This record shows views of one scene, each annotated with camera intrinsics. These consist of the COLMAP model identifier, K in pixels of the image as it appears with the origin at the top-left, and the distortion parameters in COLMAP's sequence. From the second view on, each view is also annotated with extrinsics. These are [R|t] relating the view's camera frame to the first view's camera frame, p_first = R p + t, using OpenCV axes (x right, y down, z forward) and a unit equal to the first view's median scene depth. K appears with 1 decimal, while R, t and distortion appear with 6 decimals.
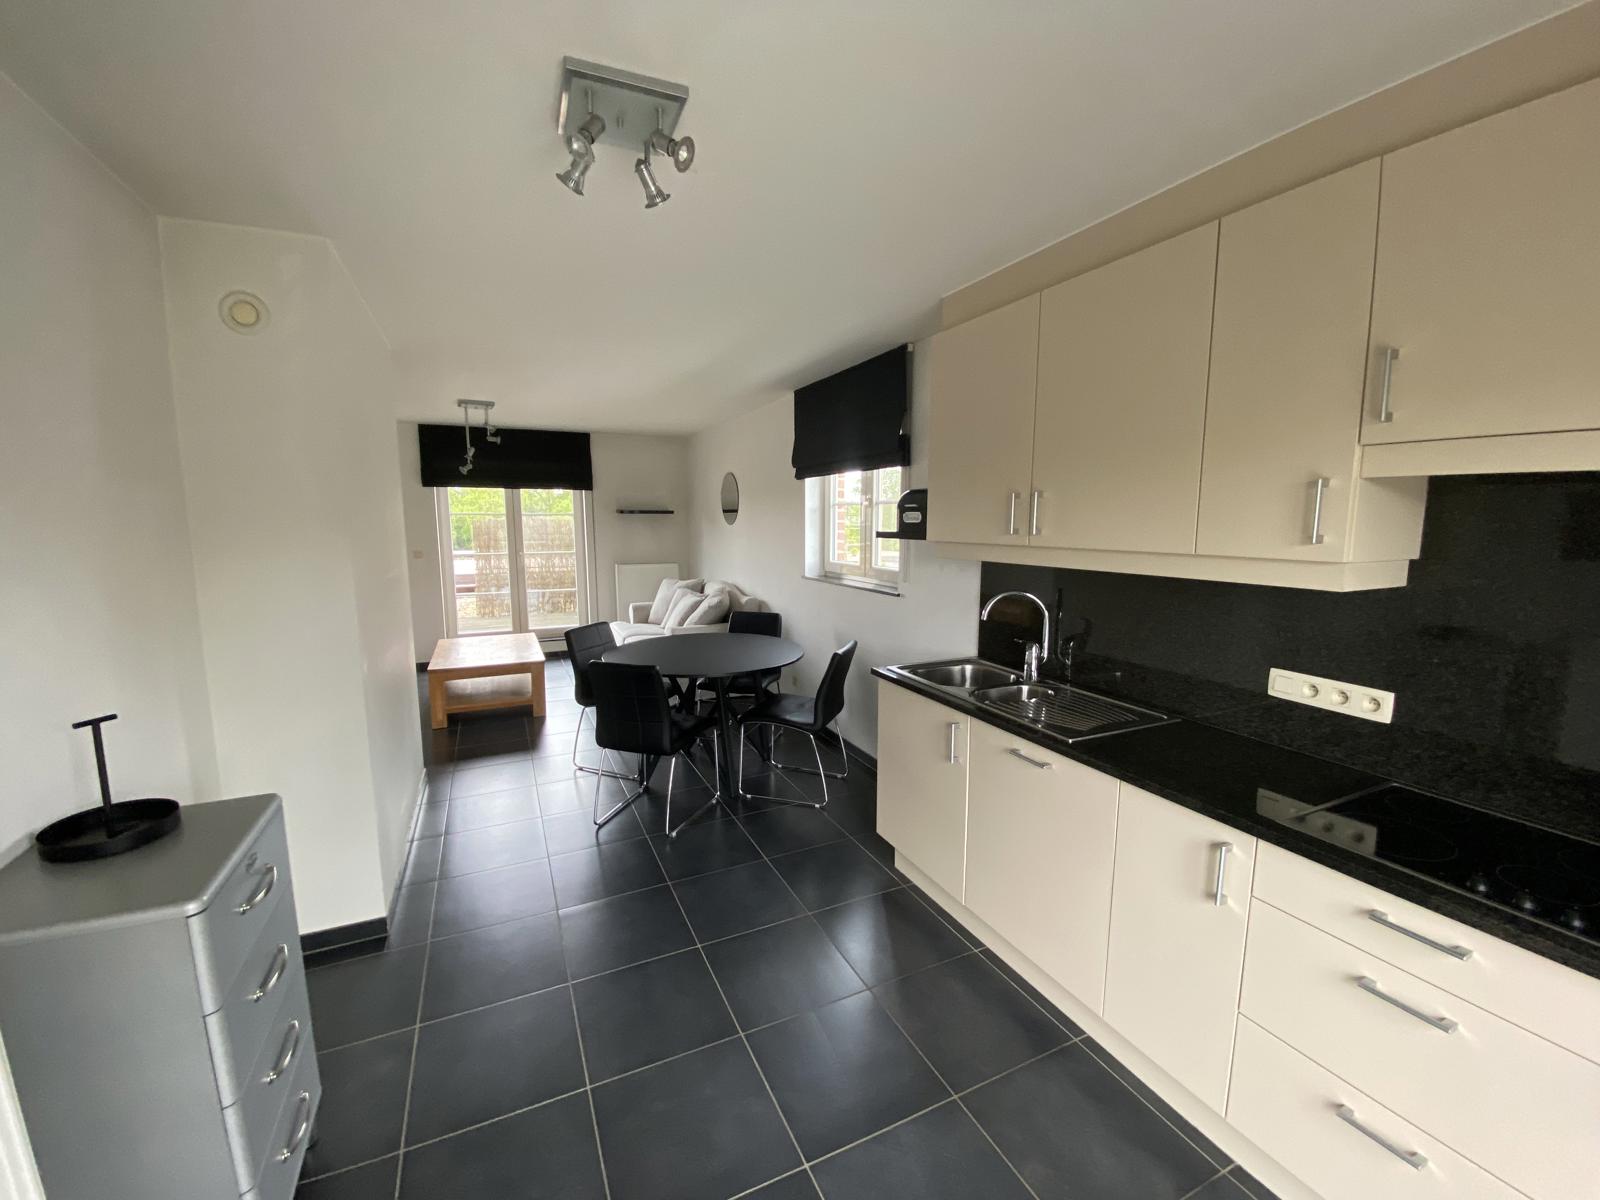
lens RADIAL K [[628.8, 0, 798.3], [0, 628.8, 604.3], [0, 0, 1]] dist [-0.026587, -0.001852]
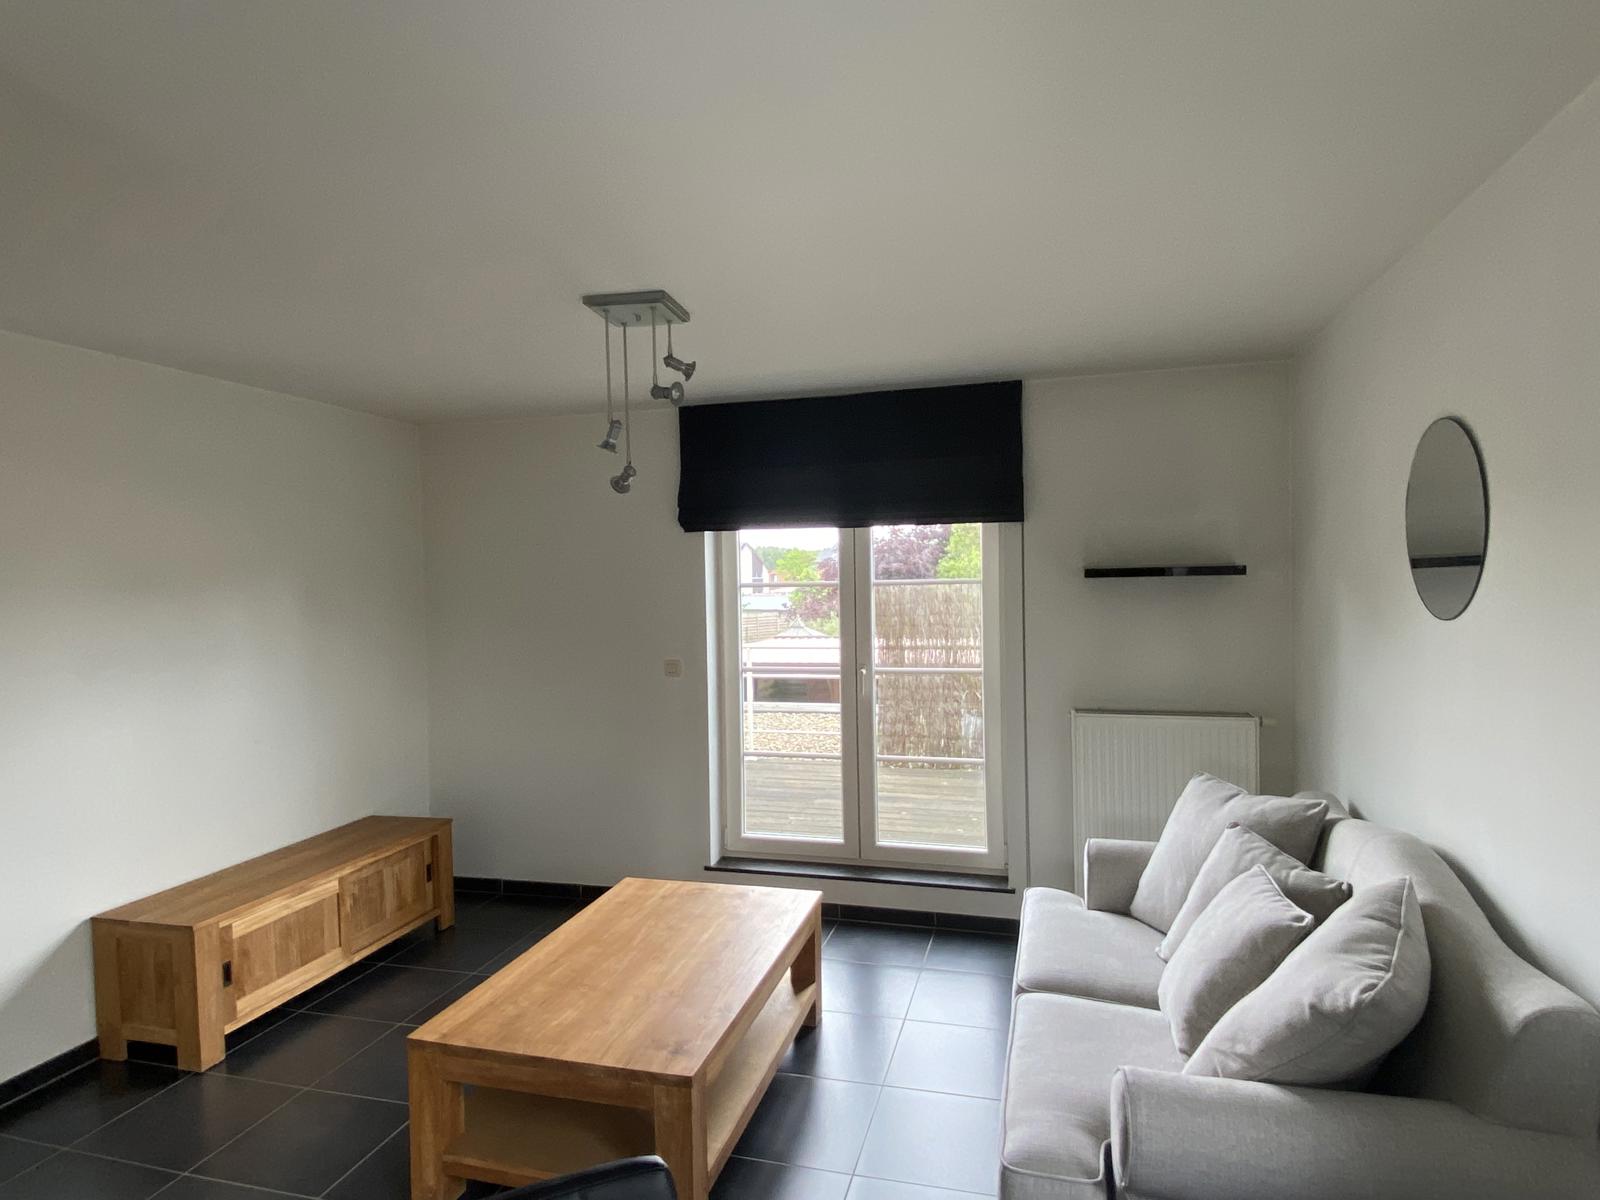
lens RADIAL K [[925.5, 0, 795.4], [0, 925.5, 614.3], [0, 0, 1]] dist [0.009367, 0.001891]
pose [[0.744728, 0.002782, -0.667362, -0.049592], [-0.063040, 0.995813, -0.066197, -0.079026], [0.664384, 0.091369, 0.741786, 0.506965]]
